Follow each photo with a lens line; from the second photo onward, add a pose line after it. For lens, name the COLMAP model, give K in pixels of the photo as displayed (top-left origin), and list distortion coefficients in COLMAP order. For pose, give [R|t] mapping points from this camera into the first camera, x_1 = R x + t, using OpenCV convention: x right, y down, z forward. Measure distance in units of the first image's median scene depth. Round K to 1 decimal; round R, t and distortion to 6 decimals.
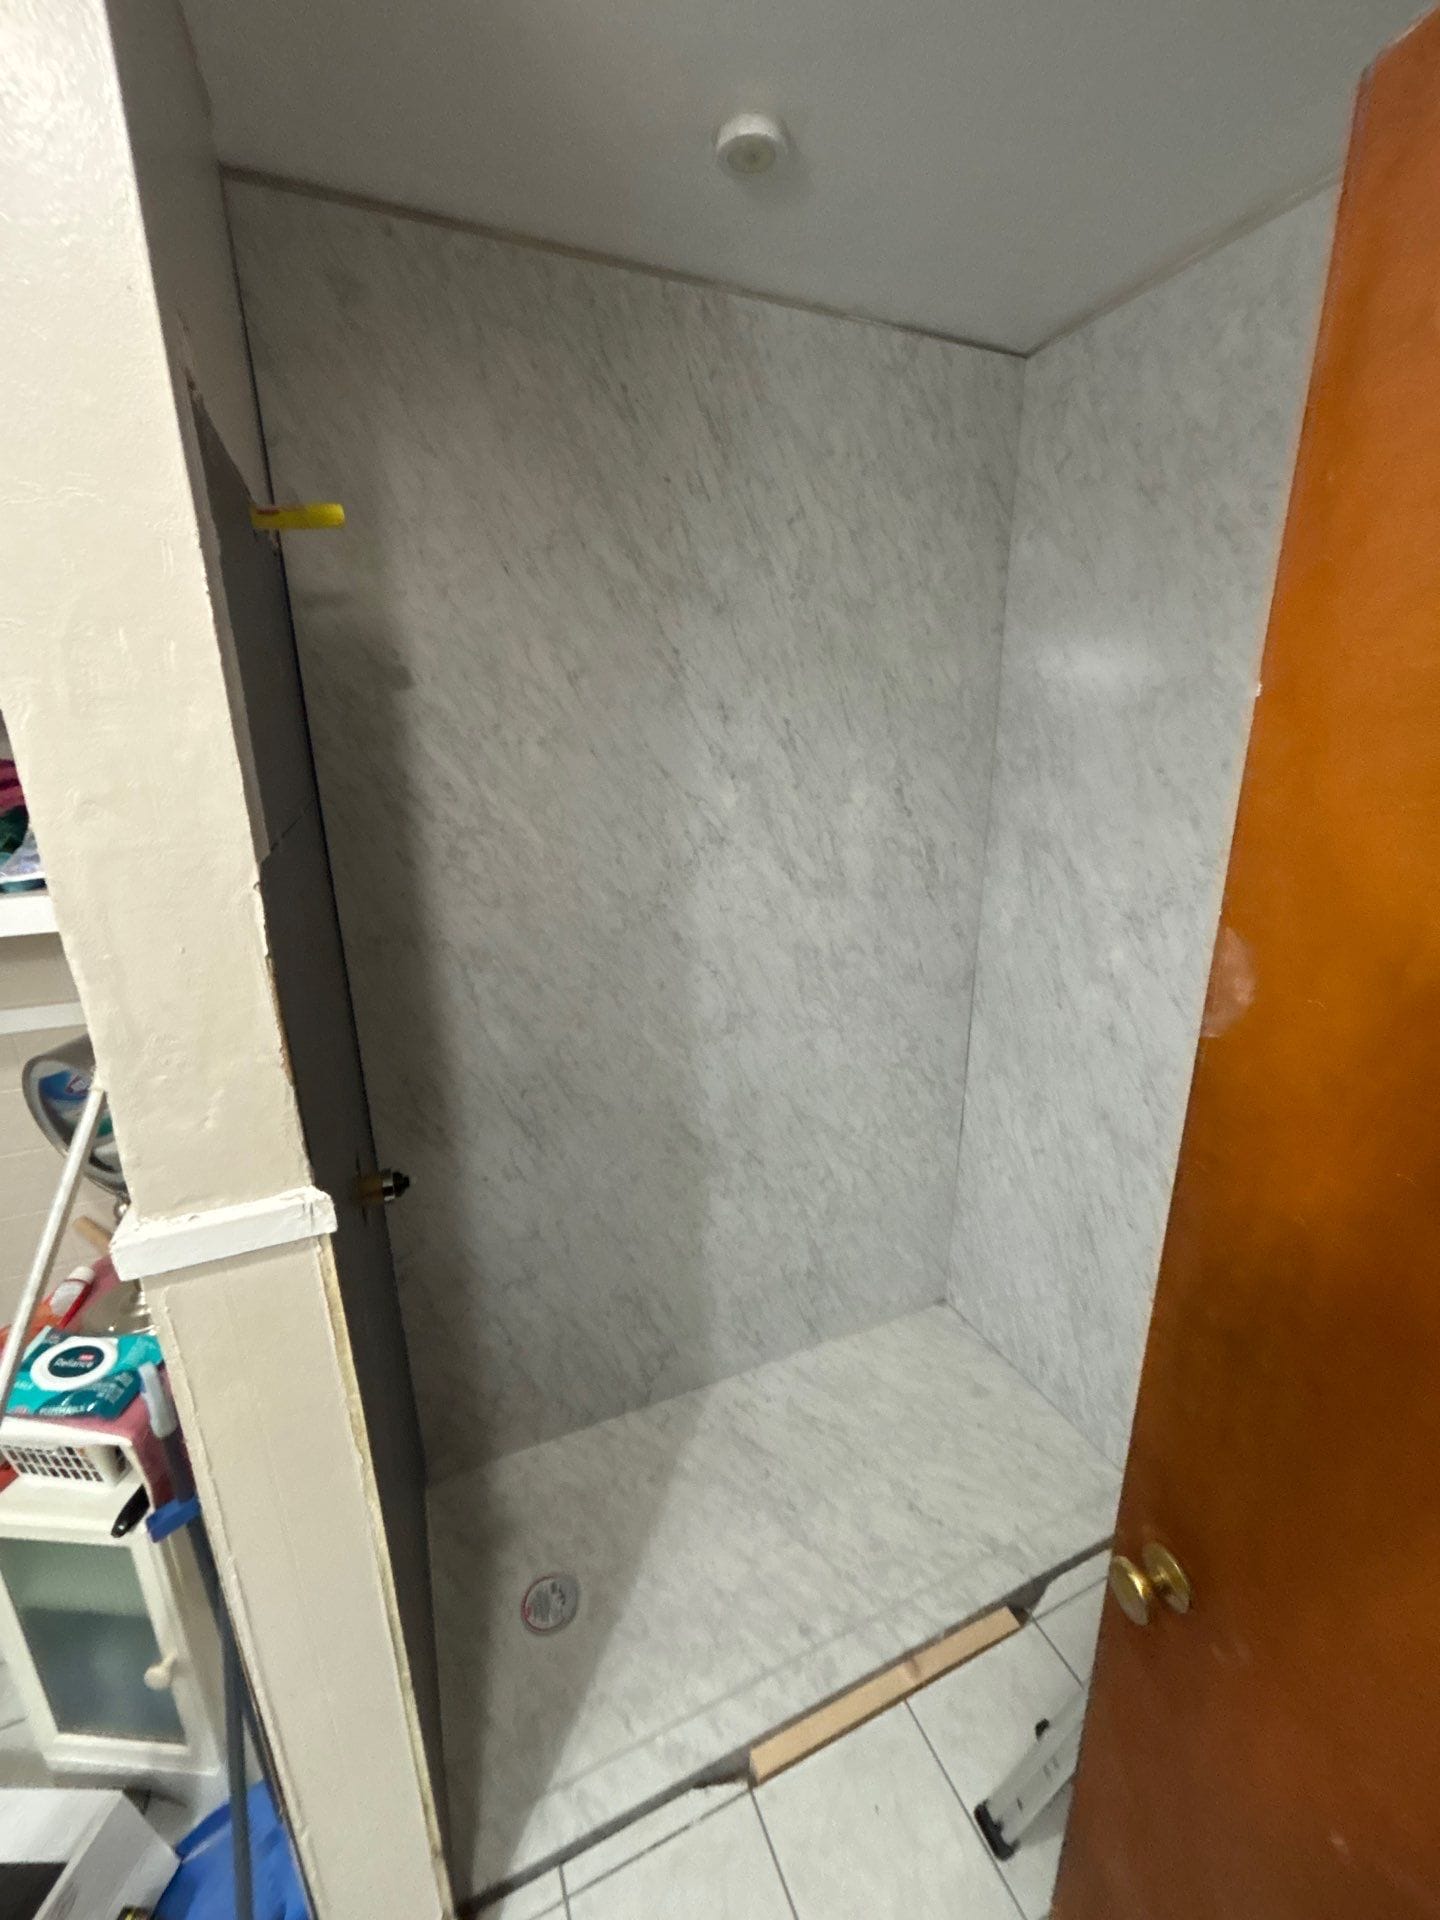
lens RADIAL K [[760.9, 0, 714.5], [0, 760.9, 961.9], [0, 0, 1]] dist [-0.010879, 0.000002]
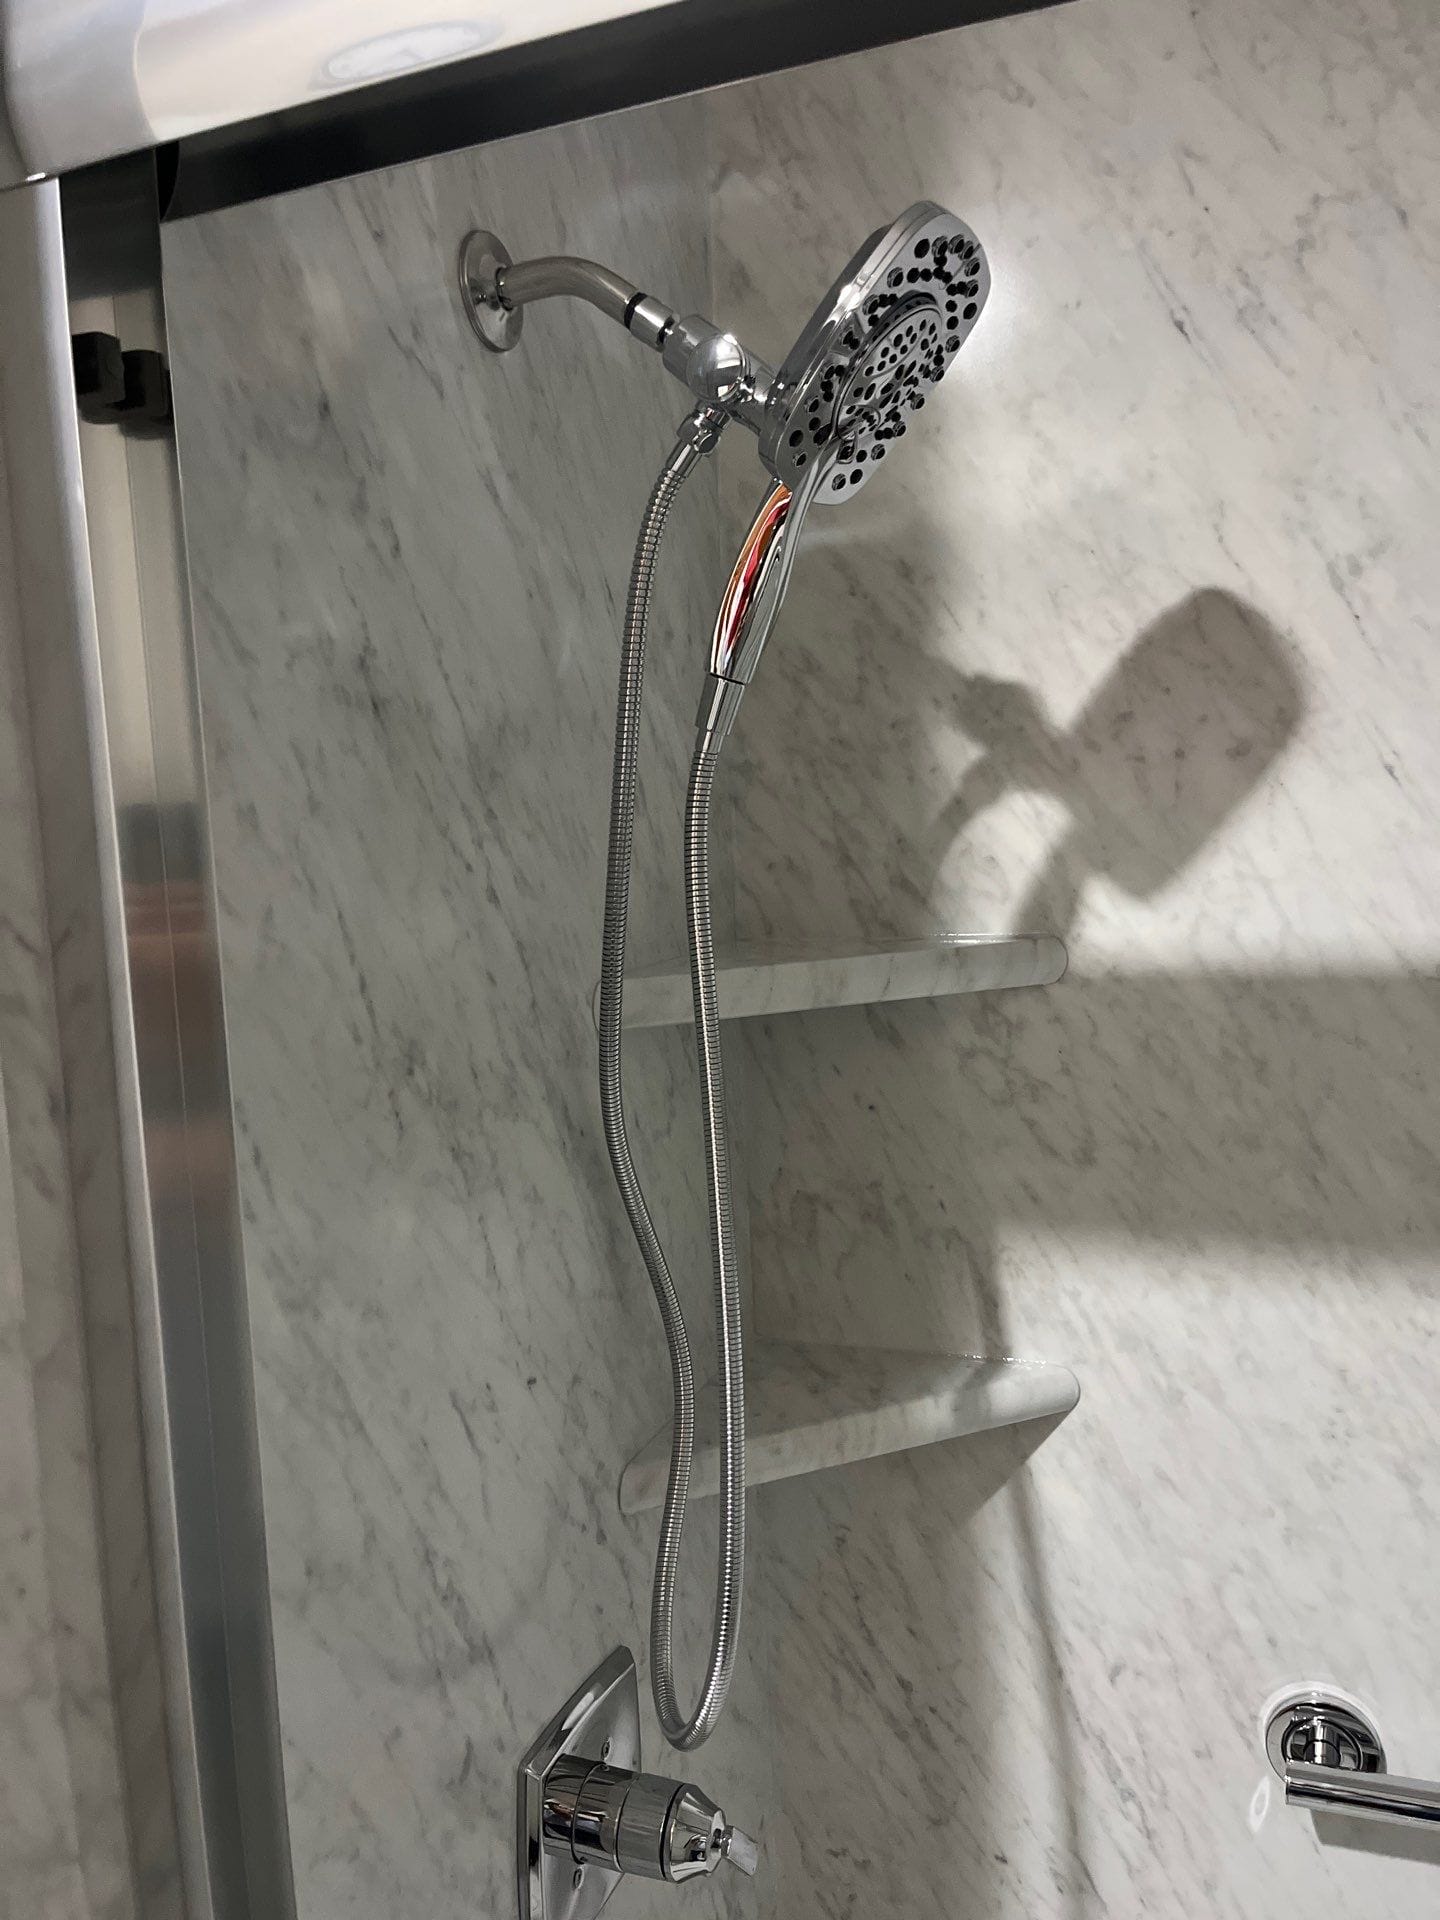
lens RADIAL K [[1455.1, 0, 719.7], [0, 1455.1, 979.2], [0, 0, 1]] dist [0.039942, -0.033481]
pose [[0.696218, 0.062321, -0.715120, 0.098148], [-0.172469, 0.981565, -0.082369, -0.061859], [0.696804, 0.180683, 0.694131, 0.281546]]
